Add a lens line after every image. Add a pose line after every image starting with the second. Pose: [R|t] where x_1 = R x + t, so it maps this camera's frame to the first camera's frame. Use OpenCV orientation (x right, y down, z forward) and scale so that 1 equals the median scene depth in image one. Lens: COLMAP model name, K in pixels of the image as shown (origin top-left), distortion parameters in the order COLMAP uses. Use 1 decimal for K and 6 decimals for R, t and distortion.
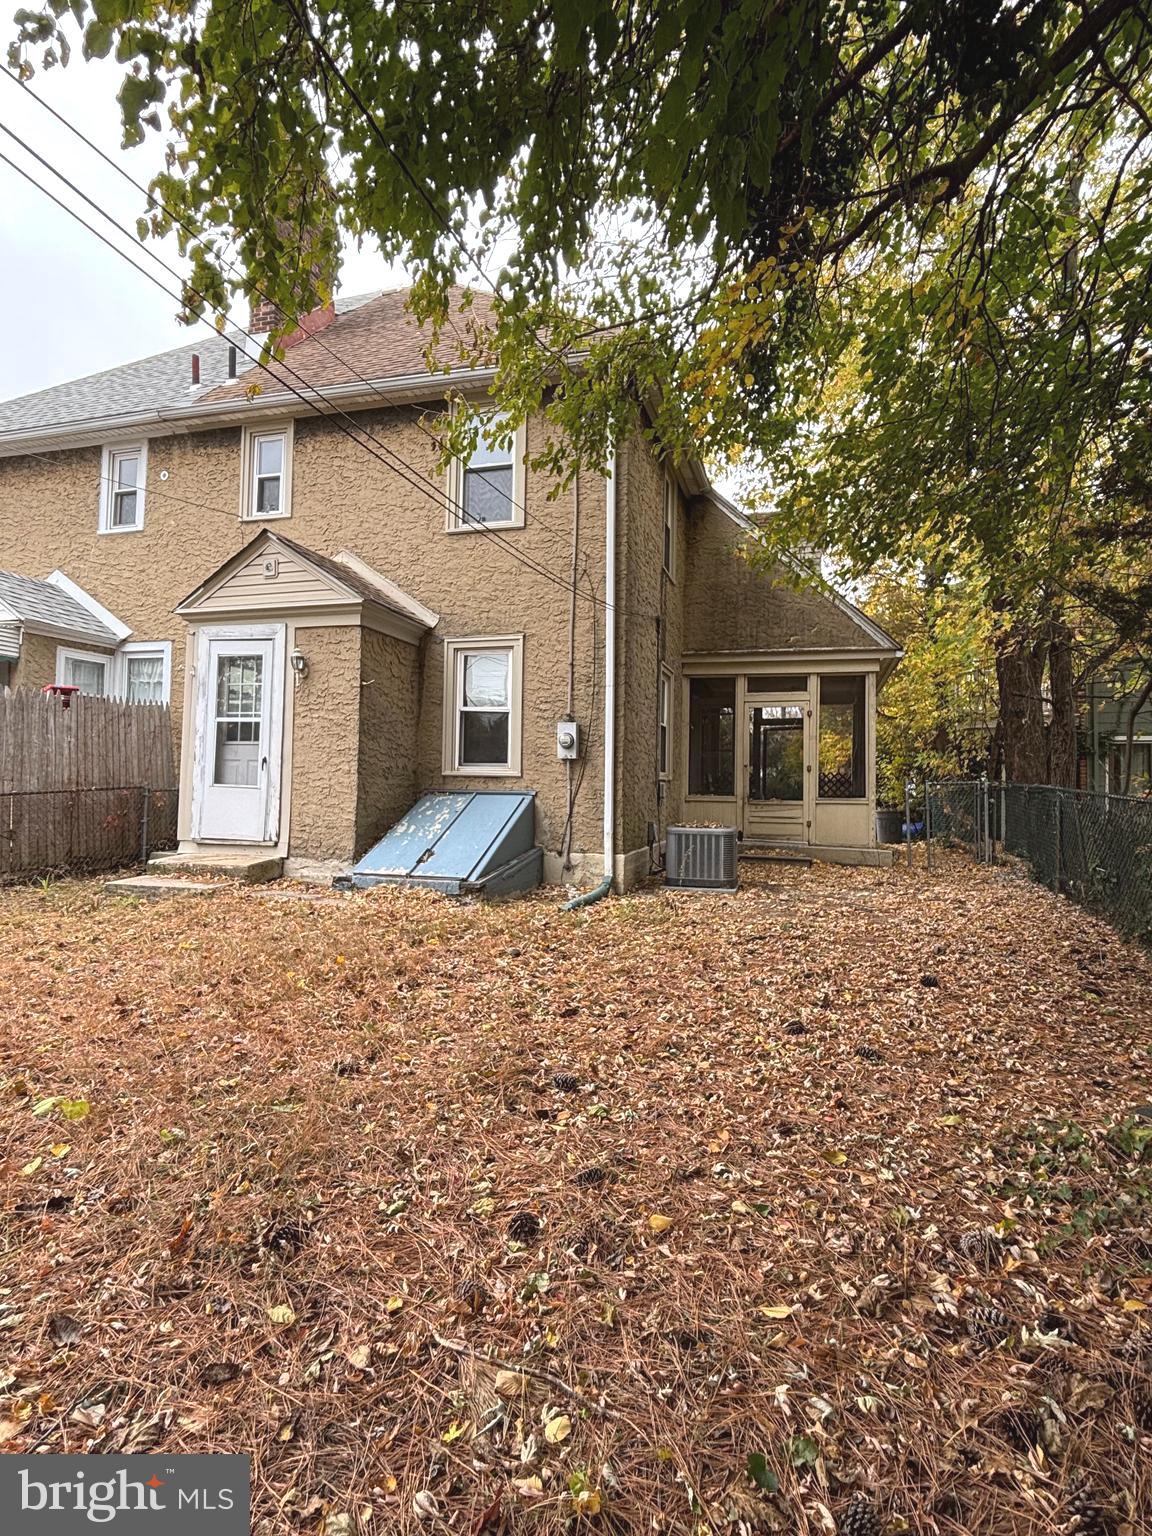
lens RADIAL K [[783.6, 0, 576.0], [0, 783.6, 768.0], [0, 0, 1]] dist [0.034885, -0.076475]
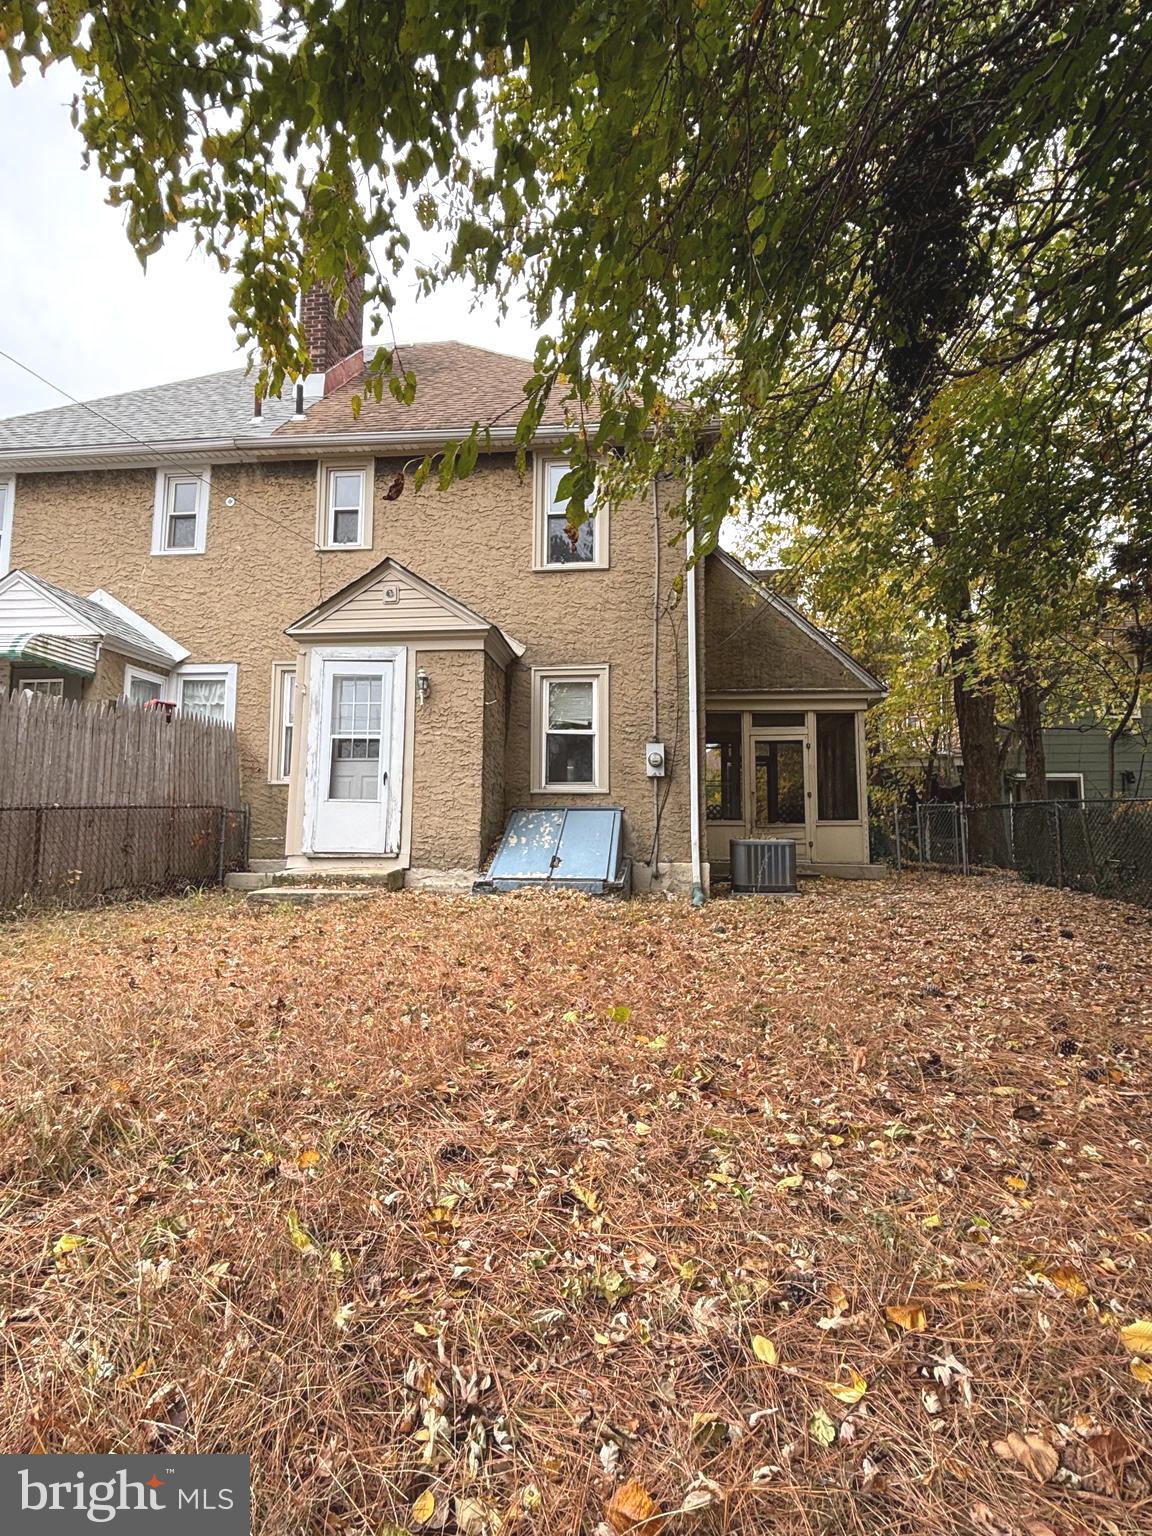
lens RADIAL K [[783.6, 0, 576.0], [0, 783.6, 768.0], [0, 0, 1]] dist [0.034885, -0.076475]
pose [[0.984715, 0.005840, 0.174073, -0.305913], [0.005922, 0.997737, -0.066973, 0.048339], [-0.174070, 0.066980, 0.982453, -0.062095]]
